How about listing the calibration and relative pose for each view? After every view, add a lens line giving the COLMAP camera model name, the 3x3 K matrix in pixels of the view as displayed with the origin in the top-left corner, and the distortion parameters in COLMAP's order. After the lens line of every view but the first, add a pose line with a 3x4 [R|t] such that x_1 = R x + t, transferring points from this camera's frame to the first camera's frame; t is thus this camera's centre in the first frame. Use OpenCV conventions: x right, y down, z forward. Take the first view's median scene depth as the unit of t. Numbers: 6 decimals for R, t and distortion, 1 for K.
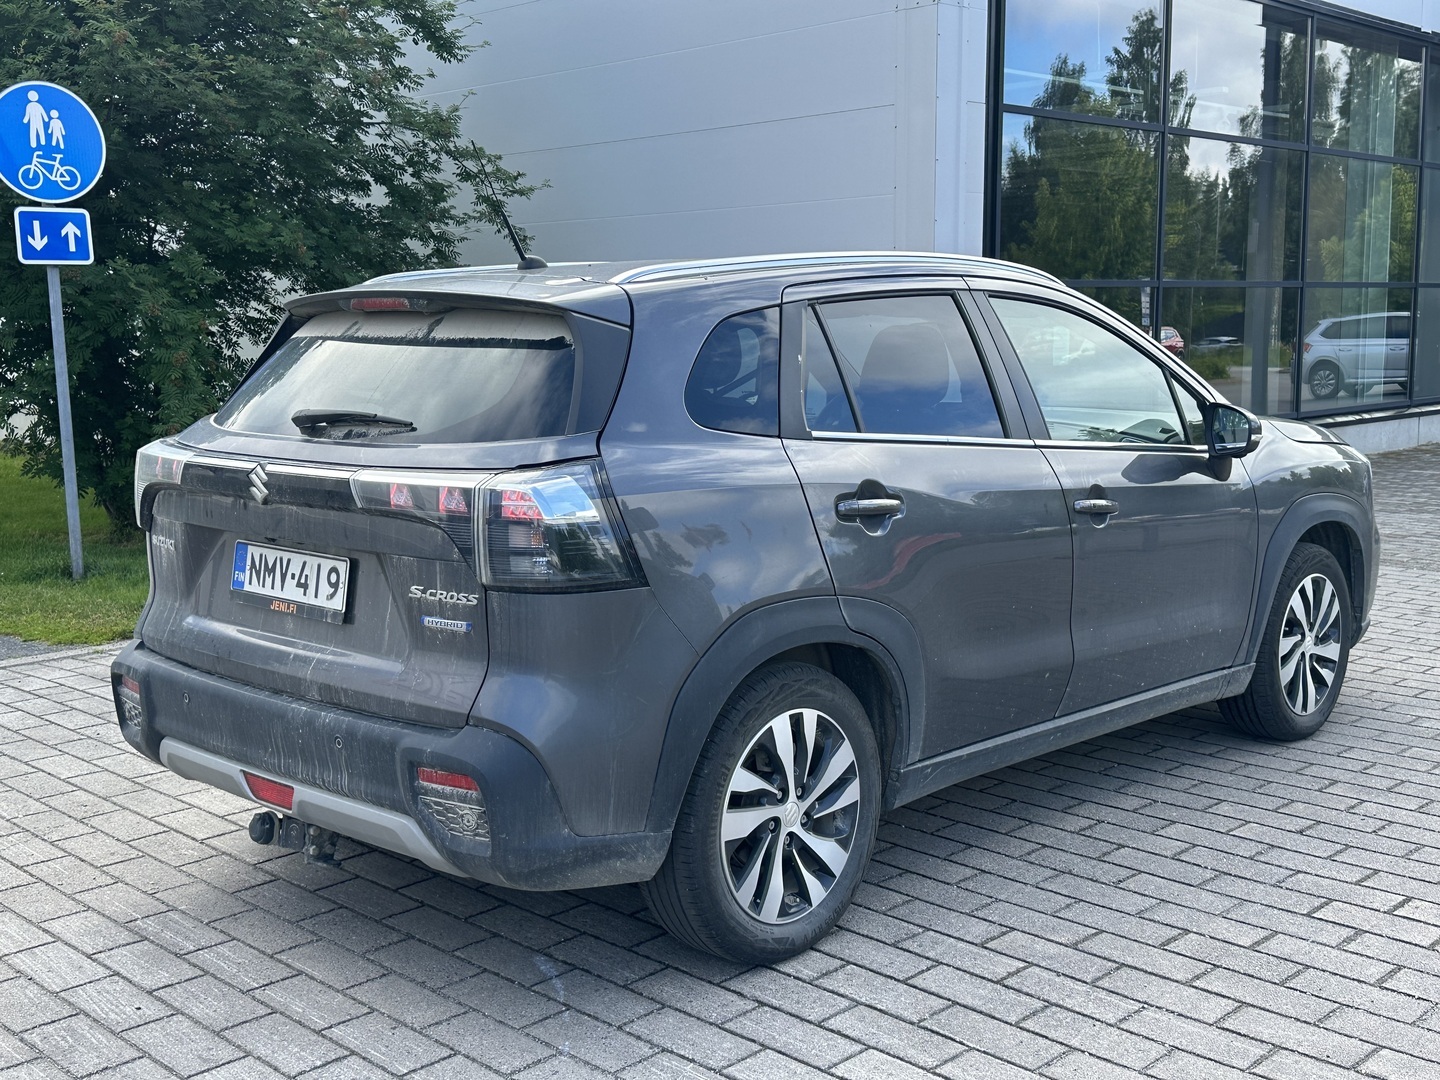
lens RADIAL K [[1626.5, 0, 720.0], [0, 1626.5, 540.0], [0, 0, 1]] dist [0.026007, -0.003900]
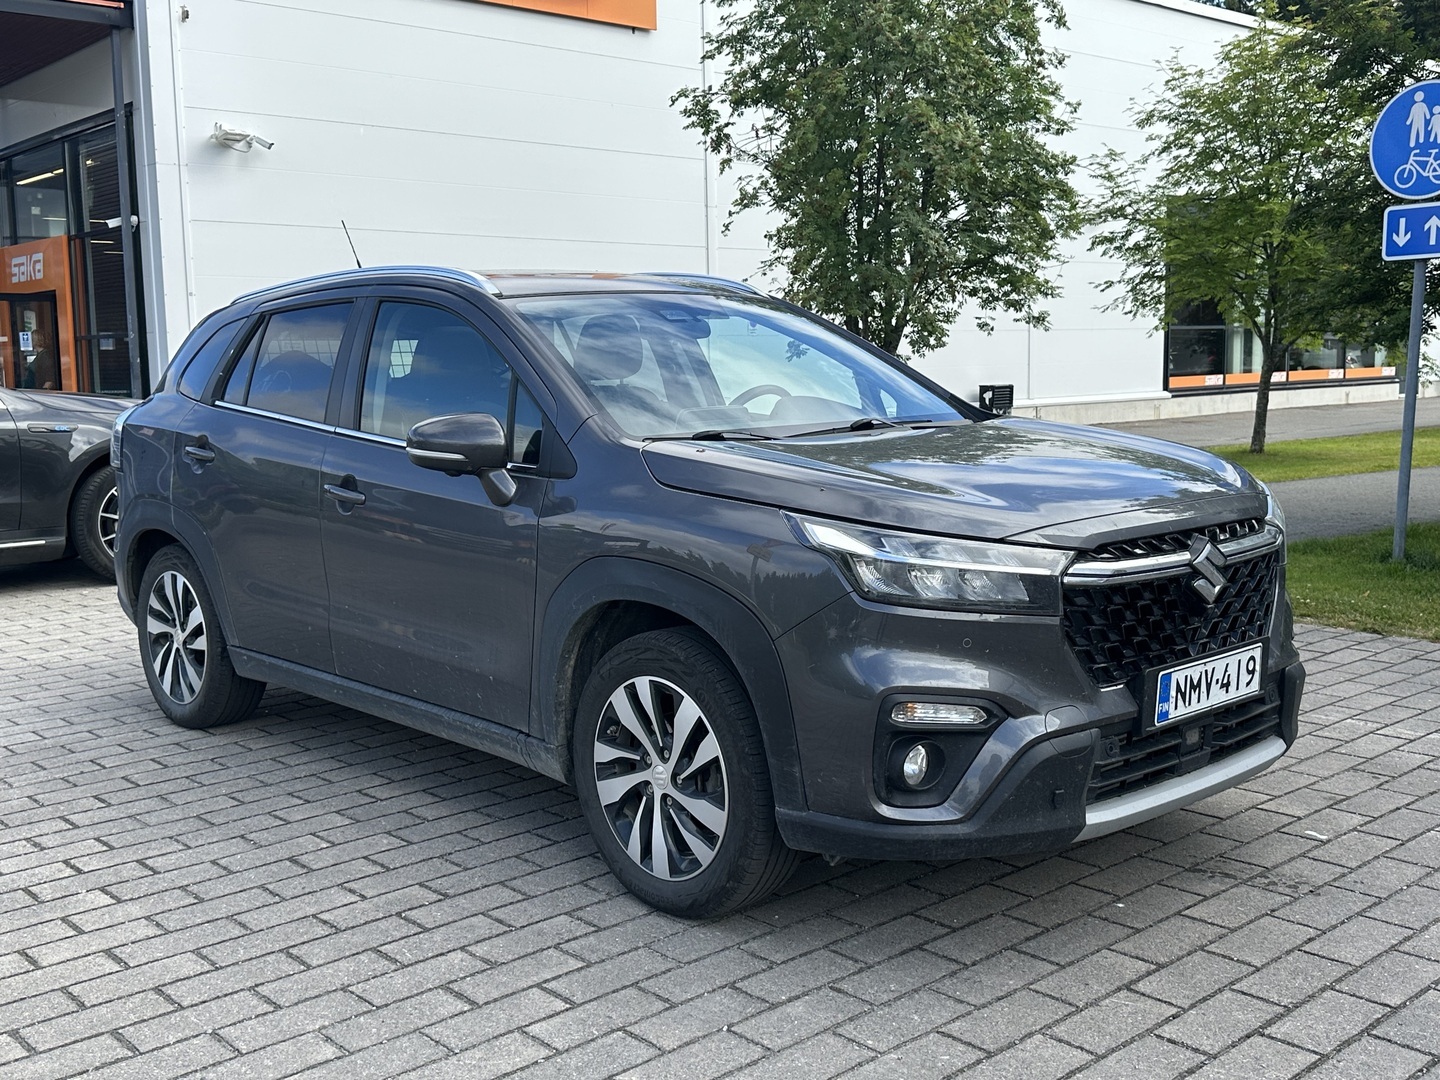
lens RADIAL K [[1521.9, 0, 720.0], [0, 1521.9, 540.0], [0, 0, 1]] dist [0.008158, 0.012639]
pose [[-0.057340, 0.129990, -0.989856, 1.443145], [-0.112497, 0.984331, 0.135781, -0.184240], [0.991996, 0.119142, -0.041818, 1.528677]]
